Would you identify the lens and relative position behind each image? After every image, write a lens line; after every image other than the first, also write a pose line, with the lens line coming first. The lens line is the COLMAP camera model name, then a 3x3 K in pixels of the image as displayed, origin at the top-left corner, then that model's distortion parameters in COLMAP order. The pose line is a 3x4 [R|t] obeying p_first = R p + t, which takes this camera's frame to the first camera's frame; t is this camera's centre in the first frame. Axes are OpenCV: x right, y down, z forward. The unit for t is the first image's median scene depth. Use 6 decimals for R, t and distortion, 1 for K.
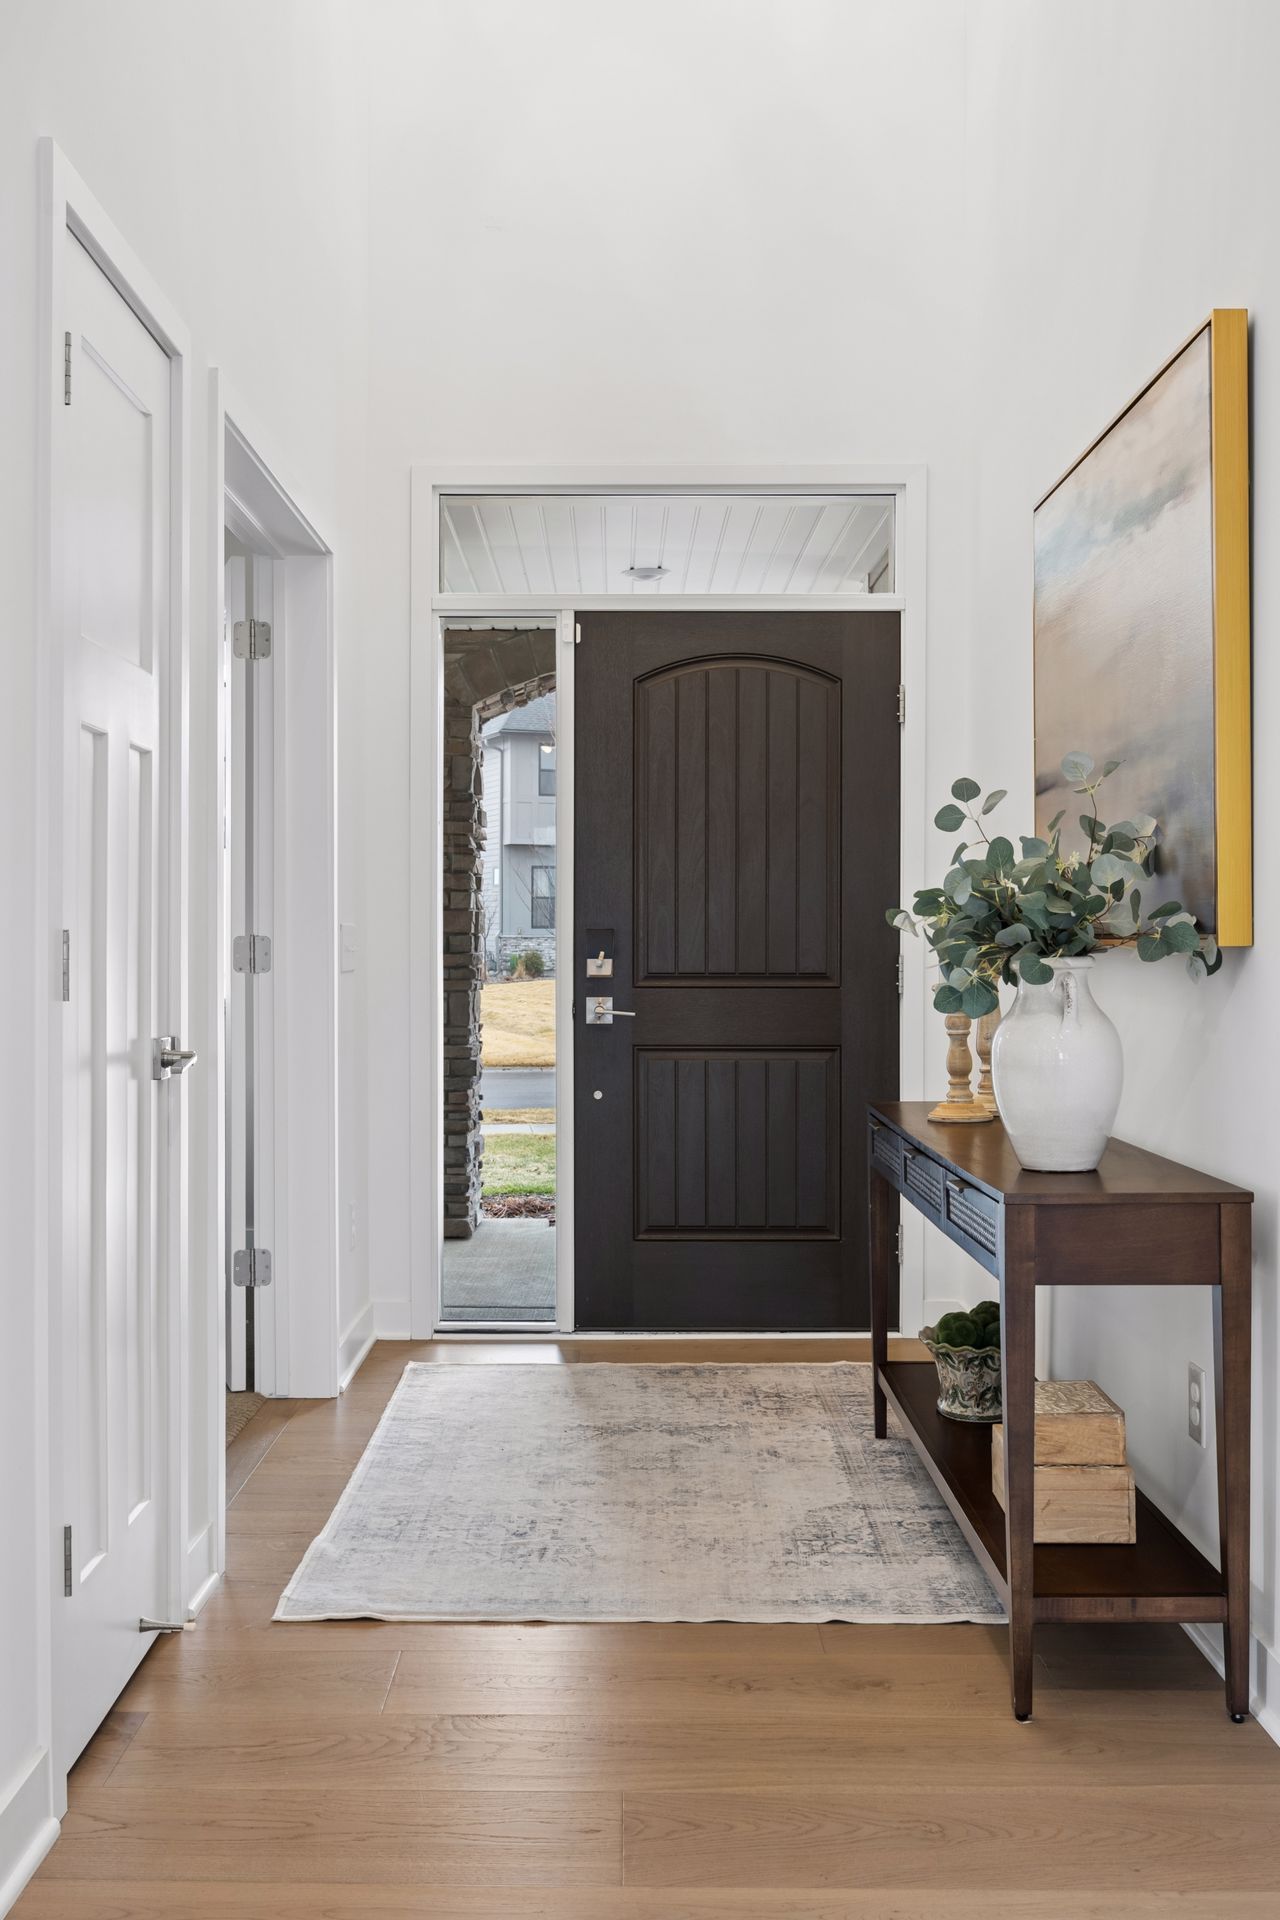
lens RADIAL K [[1931.1, 0, 641.6], [0, 1931.1, 945.2], [0, 0, 1]] dist [0.015061, 0.000000]
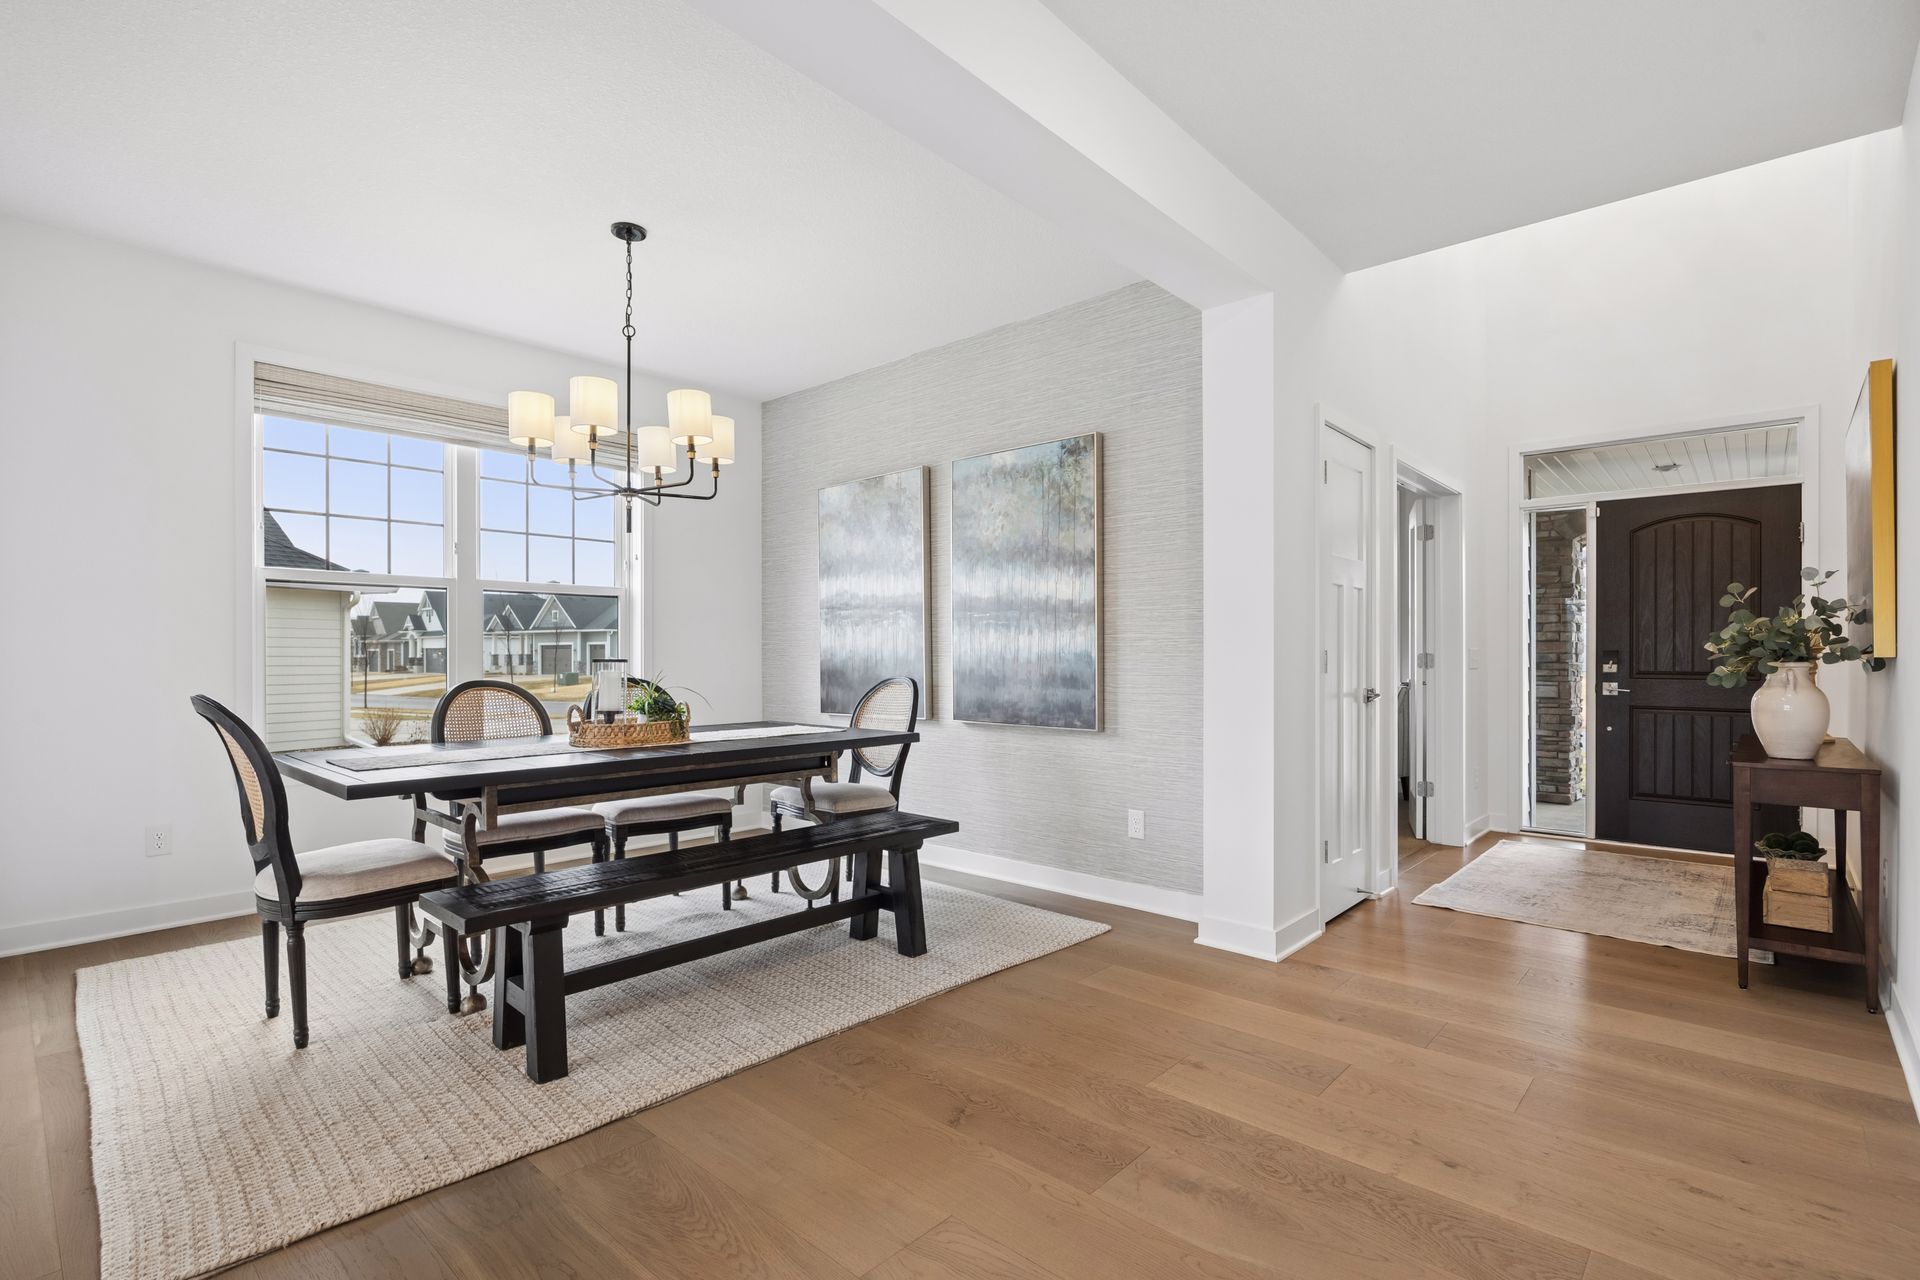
lens RADIAL K [[920.5, 0, 958.6], [0, 920.5, 652.0], [0, 0, 1]] dist [-0.011290, -0.000397]
pose [[0.748891, -0.002087, -0.662690, 0.113174], [-0.003491, 0.999969, -0.007094, 0.003013], [0.662684, 0.007626, 0.748861, -0.235475]]
